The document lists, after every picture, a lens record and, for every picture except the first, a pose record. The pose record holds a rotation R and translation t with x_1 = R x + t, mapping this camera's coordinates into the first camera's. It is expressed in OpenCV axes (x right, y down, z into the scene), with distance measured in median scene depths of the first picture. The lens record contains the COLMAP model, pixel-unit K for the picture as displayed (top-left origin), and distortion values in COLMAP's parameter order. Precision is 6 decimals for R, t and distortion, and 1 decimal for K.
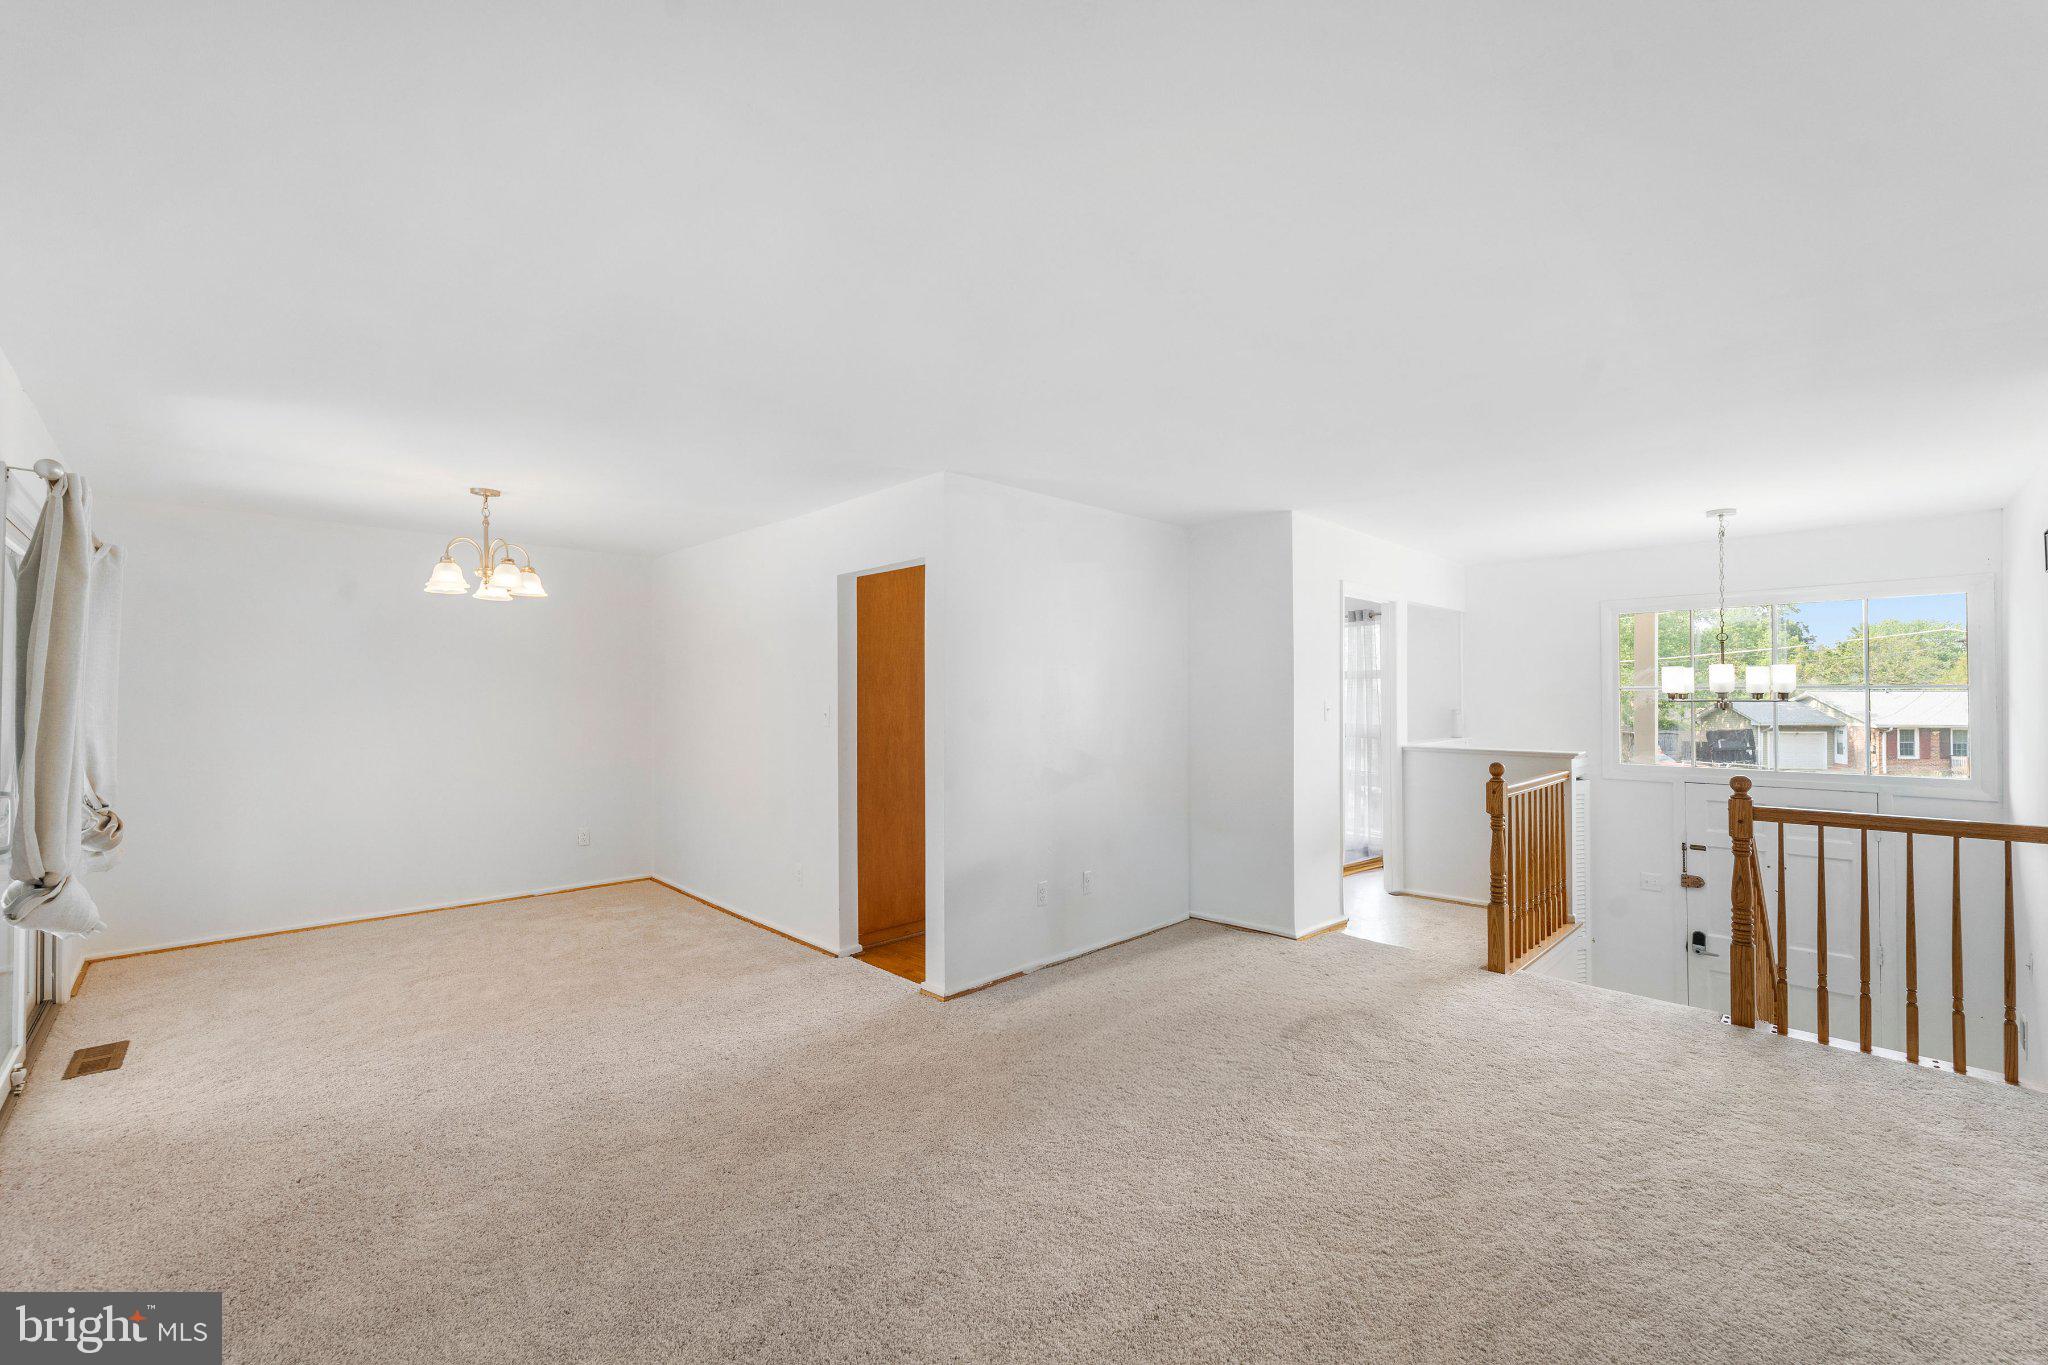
lens RADIAL K [[838.1, 0, 1017.8], [0, 838.1, 681.6], [0, 0, 1]] dist [0.007676, -0.000949]
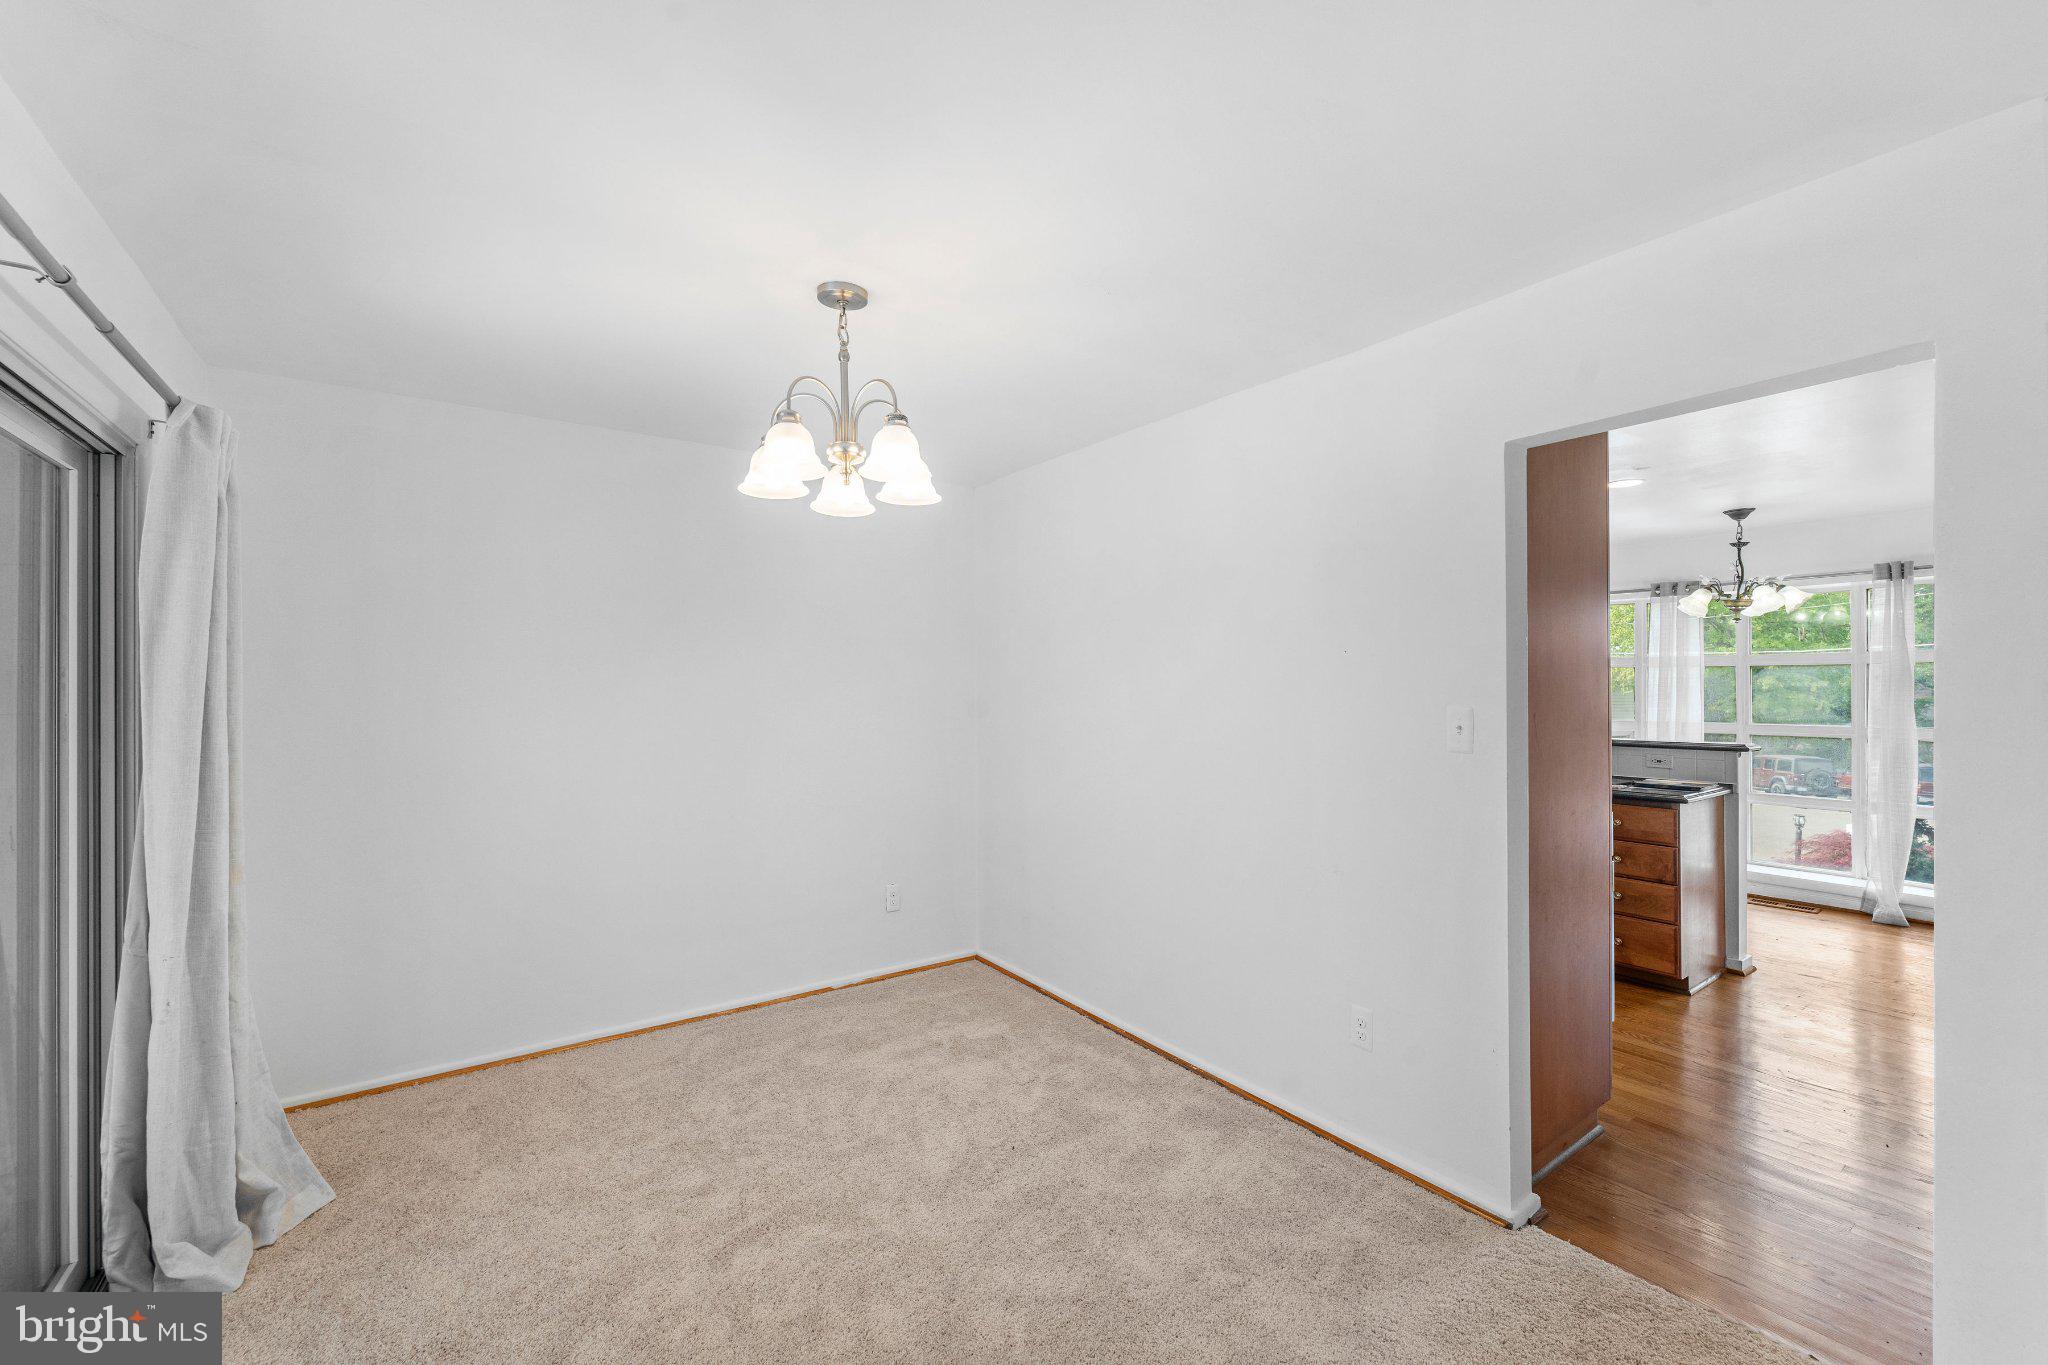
lens RADIAL K [[838.1, 0, 1026.9], [0, 838.1, 680.0], [0, 0, 1]] dist [0.007676, -0.000949]
pose [[0.988057, -0.004075, -0.154038, -0.394886], [0.005204, 0.999962, 0.006931, 0.005441], [0.154004, -0.007650, 0.988041, 0.453248]]
